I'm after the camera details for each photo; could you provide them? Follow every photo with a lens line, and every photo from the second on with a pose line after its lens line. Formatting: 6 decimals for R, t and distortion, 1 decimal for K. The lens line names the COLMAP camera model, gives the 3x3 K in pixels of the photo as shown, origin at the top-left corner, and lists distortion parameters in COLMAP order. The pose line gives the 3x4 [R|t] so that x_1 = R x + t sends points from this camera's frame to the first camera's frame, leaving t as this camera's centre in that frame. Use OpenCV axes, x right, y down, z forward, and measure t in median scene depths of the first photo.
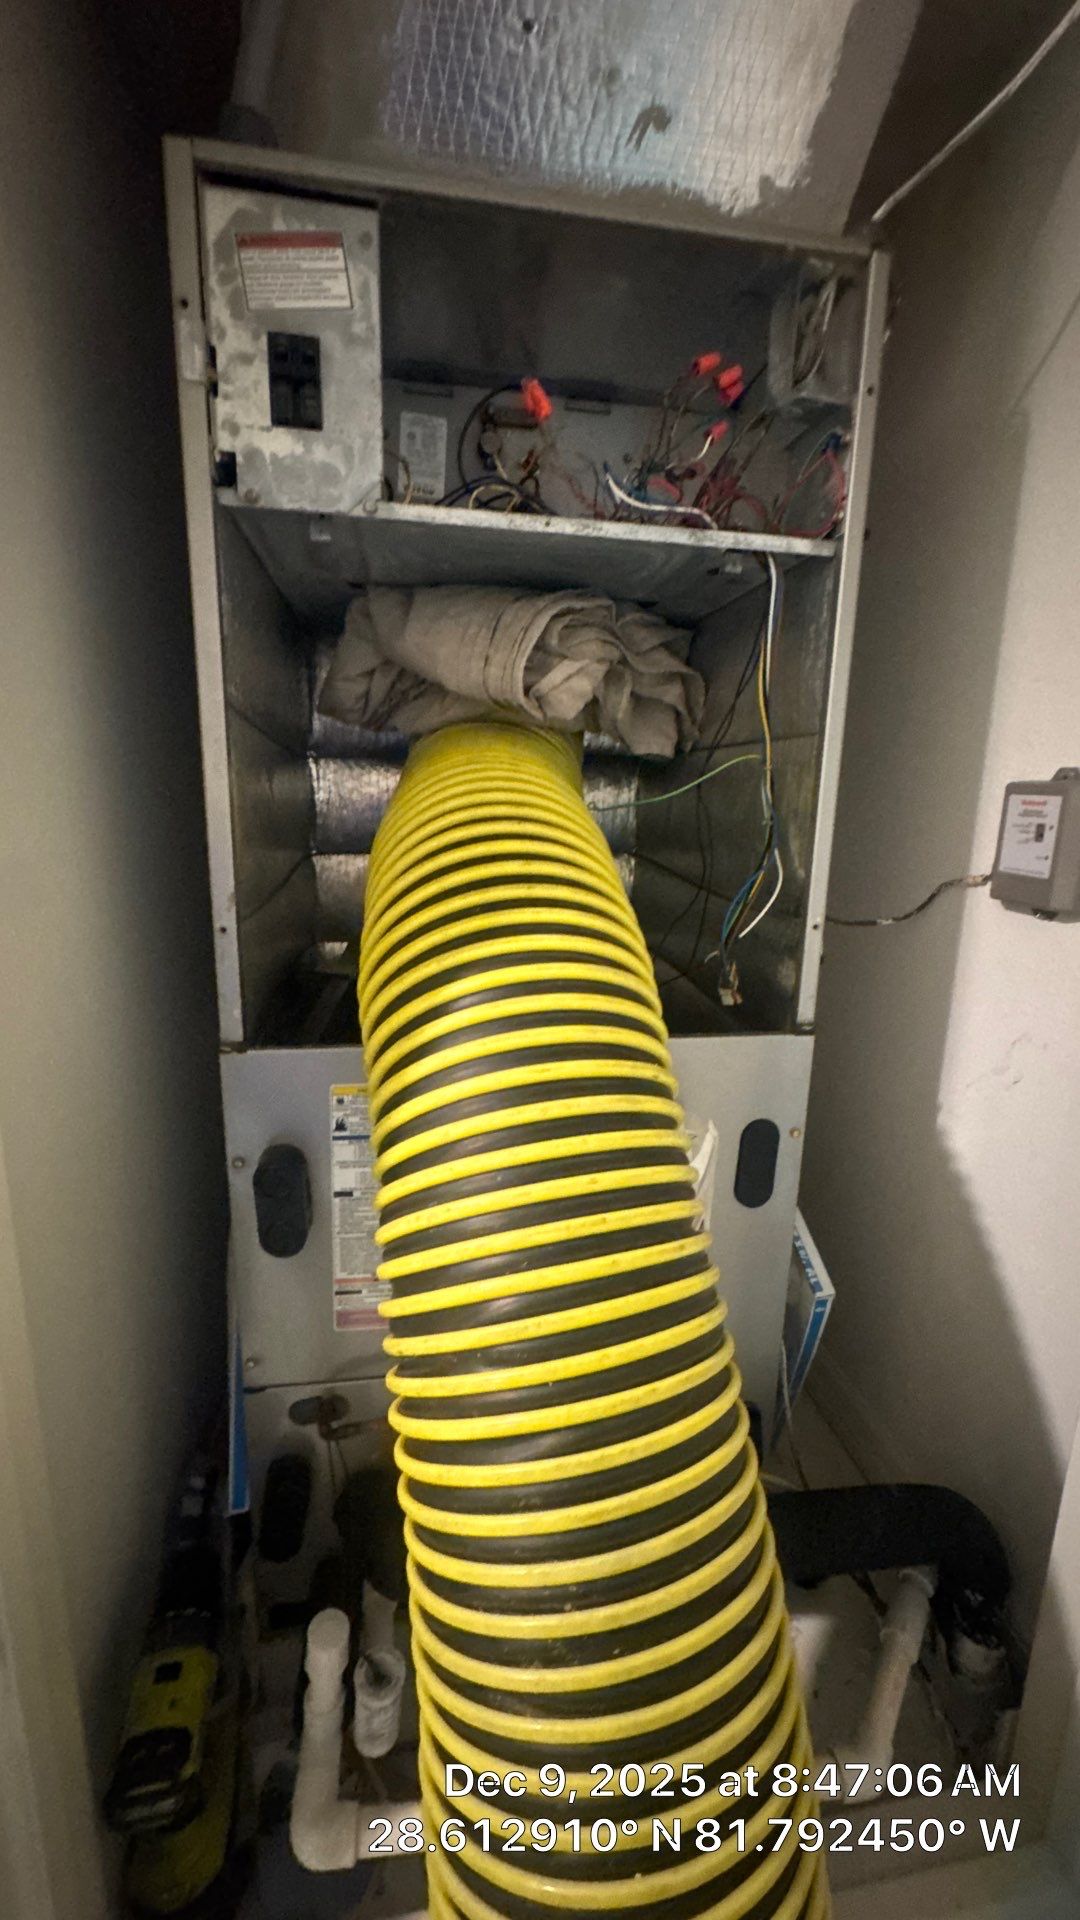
lens RADIAL K [[768.8, 0, 536.4], [0, 768.8, 952.3], [0, 0, 1]] dist [-0.004886, 0.000736]
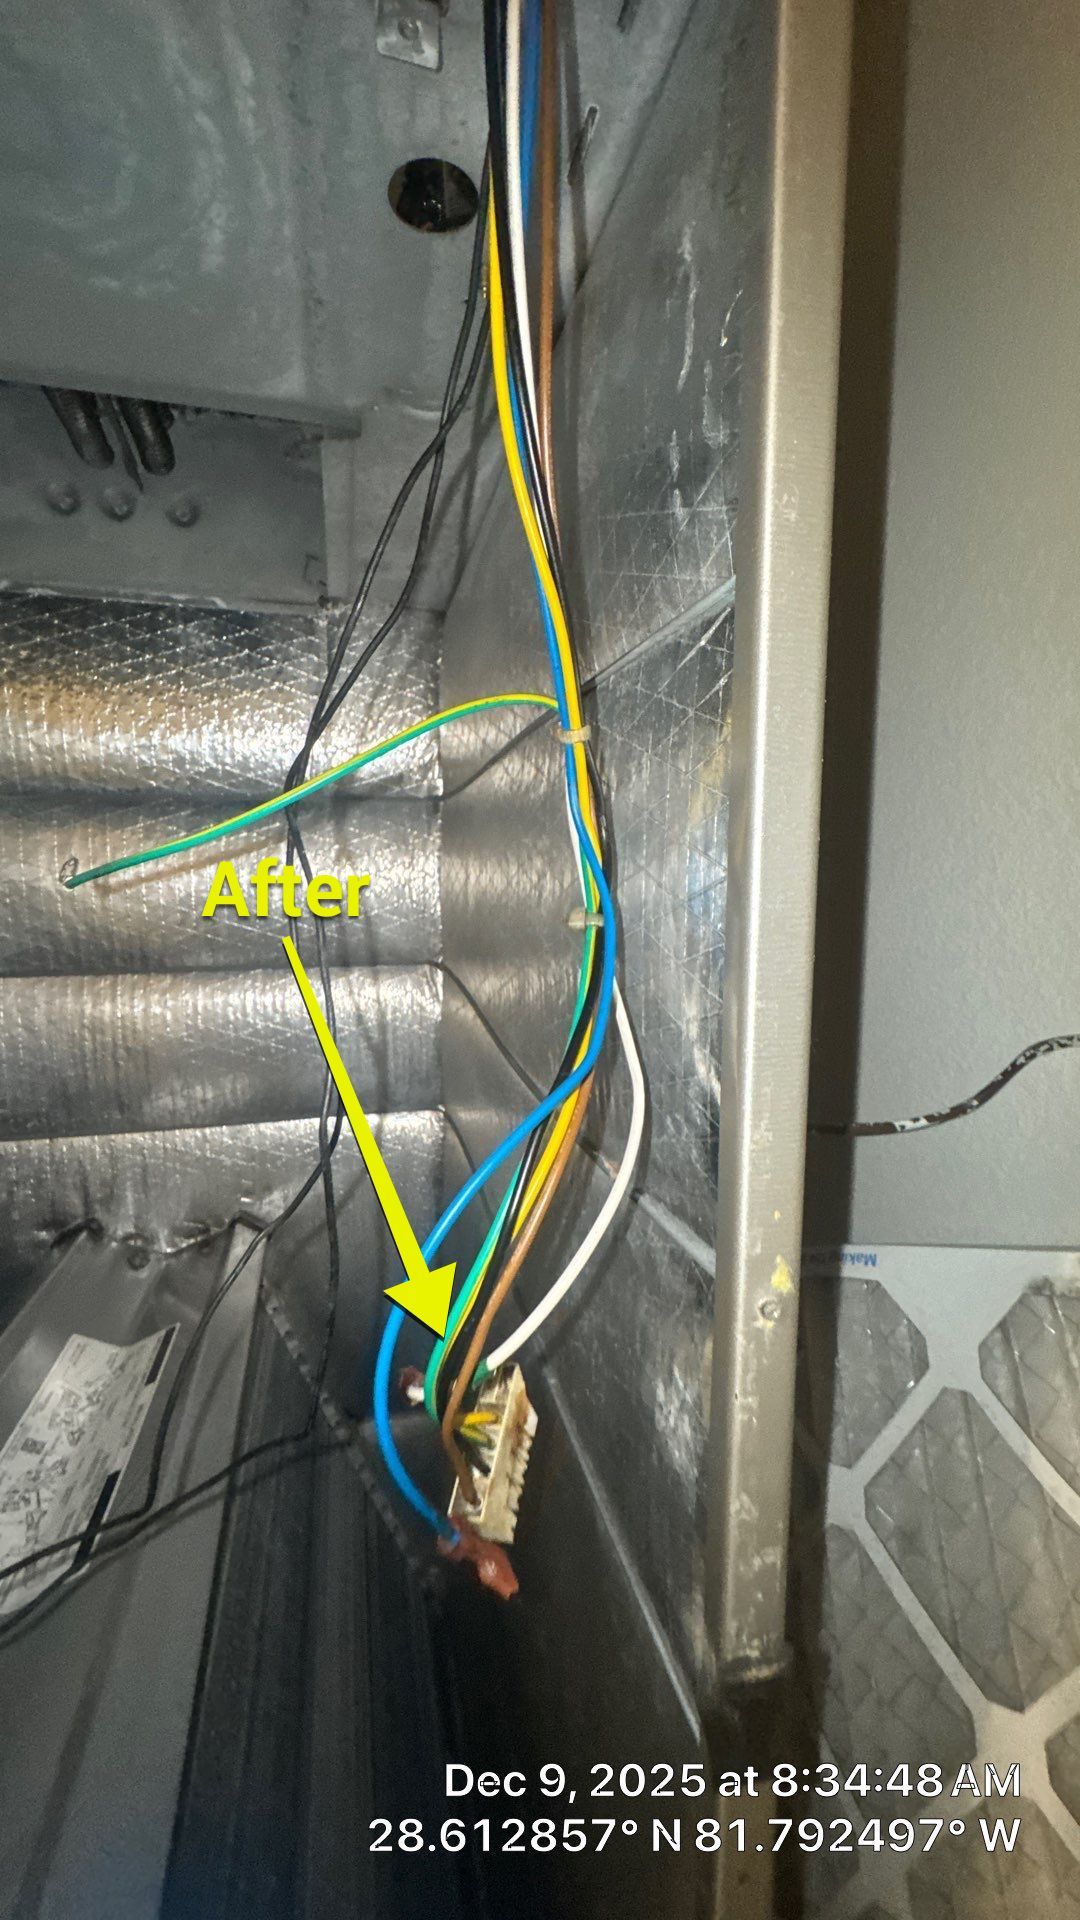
lens RADIAL K [[768.8, 0, 541.6], [0, 768.8, 958.7], [0, 0, 1]] dist [-0.004886, 0.000736]
pose [[0.996901, -0.028040, 0.073495, 0.295940], [0.035215, 0.994541, -0.098220, -0.143572], [-0.070340, 0.100504, 0.992447, 0.804443]]
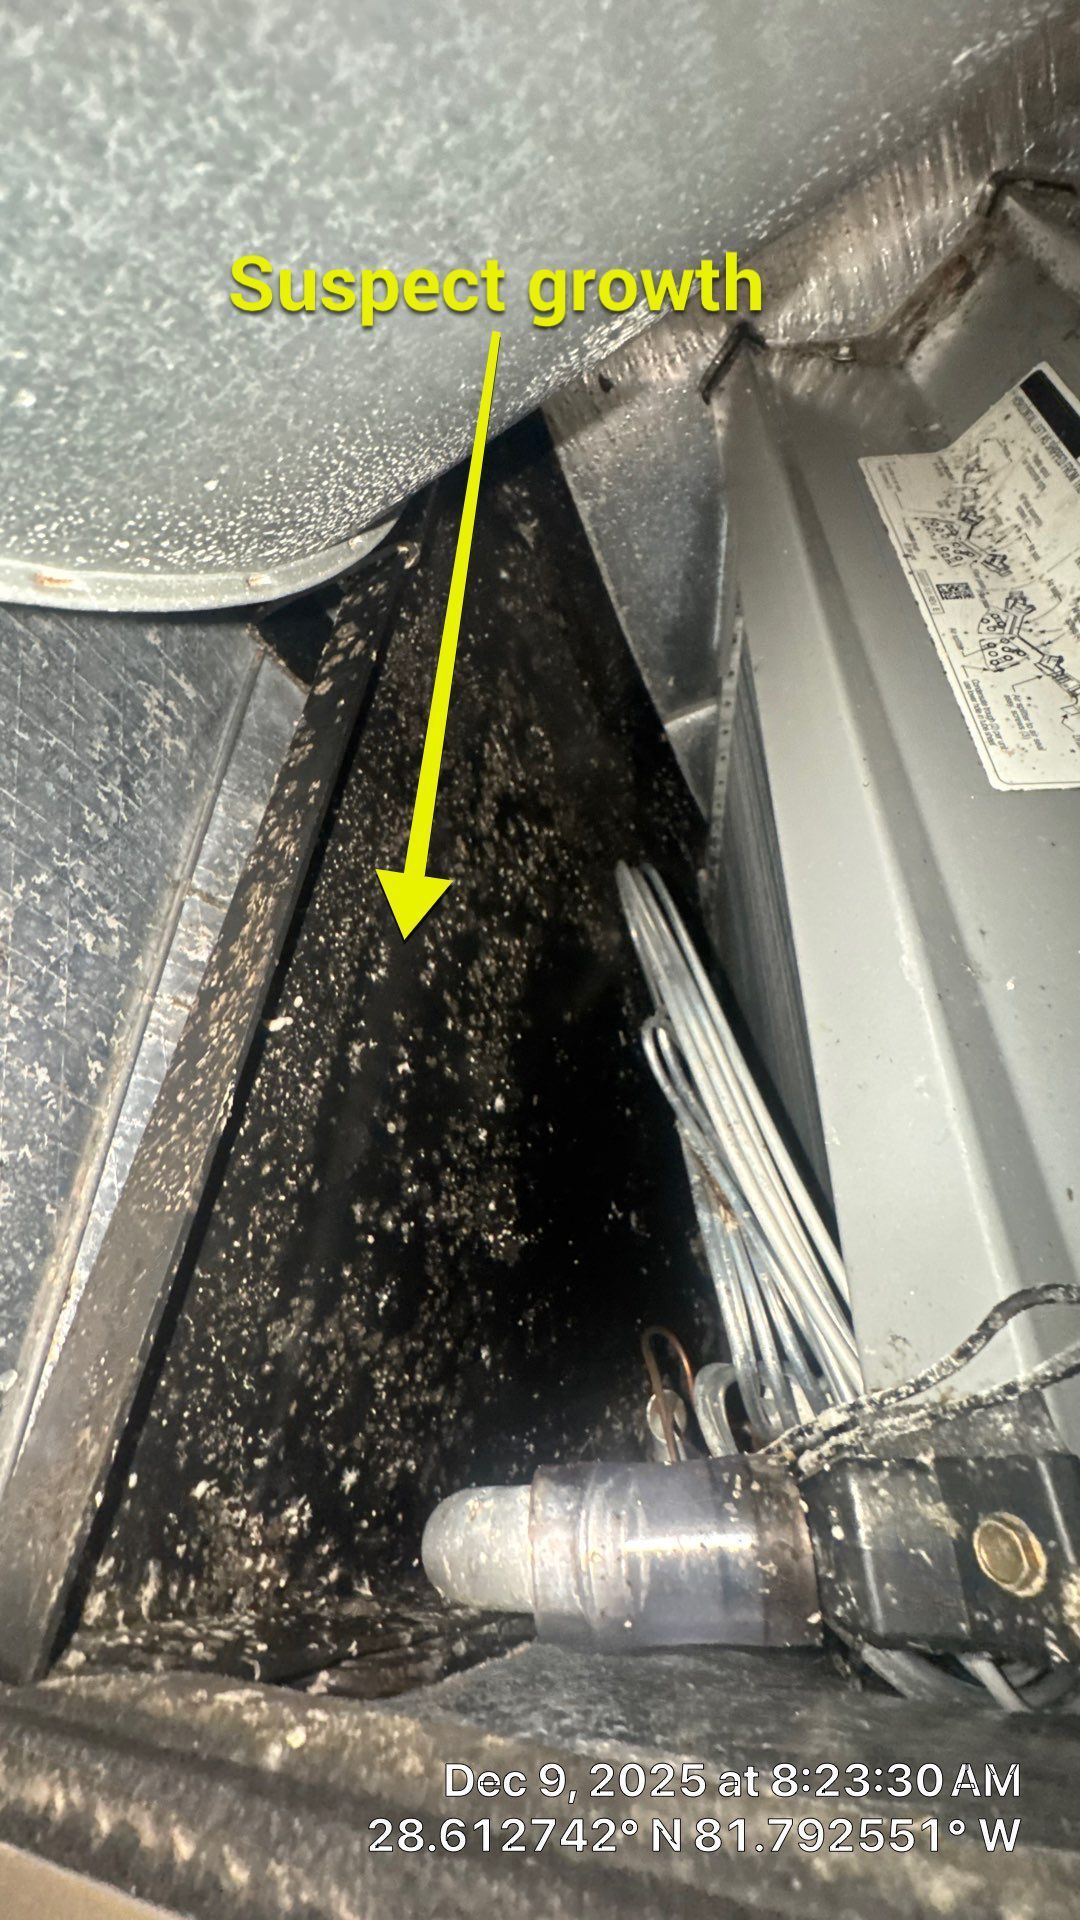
lens RADIAL K [[768.8, 0, 537.9], [0, 768.8, 954.7], [0, 0, 1]] dist [-0.004886, 0.000736]
pose [[0.819349, -0.144319, -0.554833, -0.094486], [0.494521, 0.667523, 0.556653, -0.009770], [0.290028, -0.730469, 0.618303, 1.082830]]
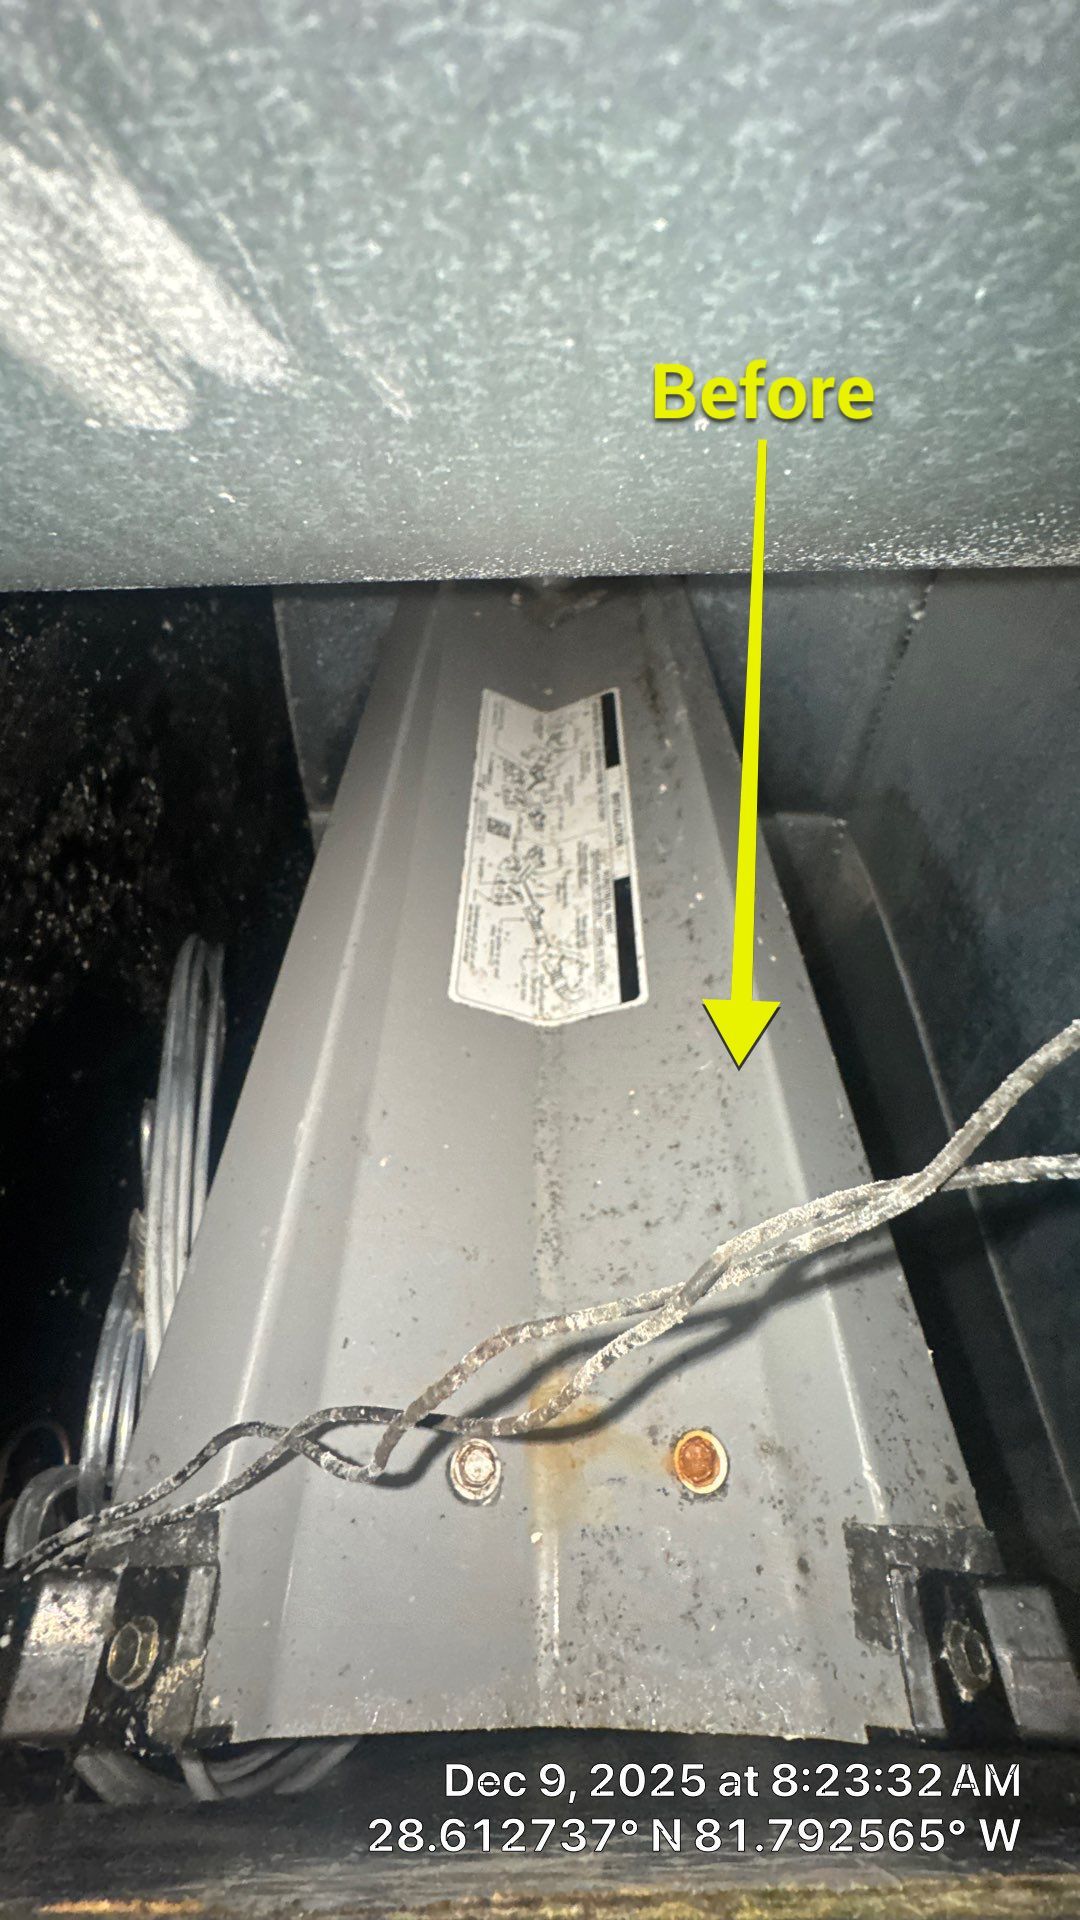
lens RADIAL K [[768.8, 0, 538.8], [0, 768.8, 959.7], [0, 0, 1]] dist [-0.004886, 0.000736]
pose [[0.984089, 0.100001, -0.146860, 0.000227], [0.011283, 0.789728, 0.613354, -0.047657], [0.177315, -0.605252, 0.776034, 1.094170]]
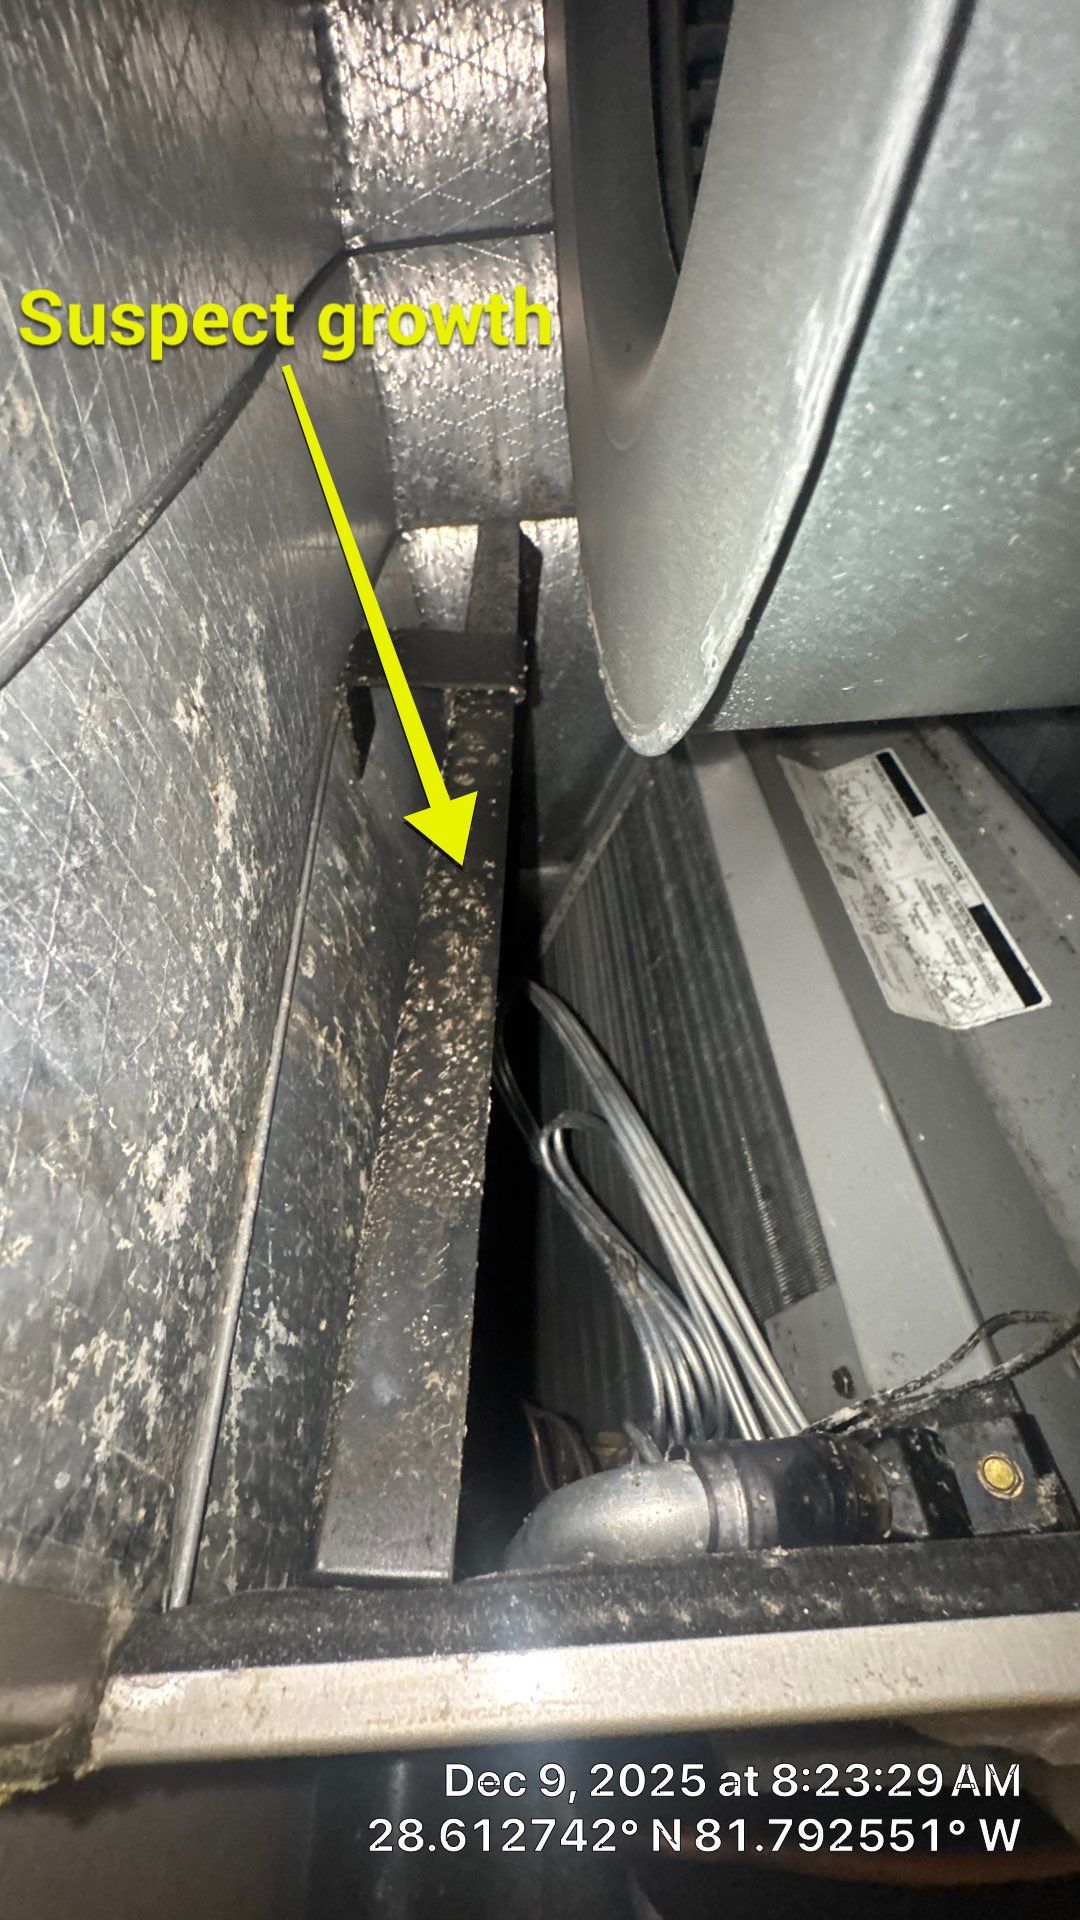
lens RADIAL K [[768.8, 0, 534.7], [0, 768.8, 958.7], [0, 0, 1]] dist [-0.004886, 0.000736]
pose [[0.988110, 0.038053, -0.148964, -0.263957], [0.053223, 0.824321, 0.563615, -0.101962], [0.144241, -0.564842, 0.812495, 0.970094]]
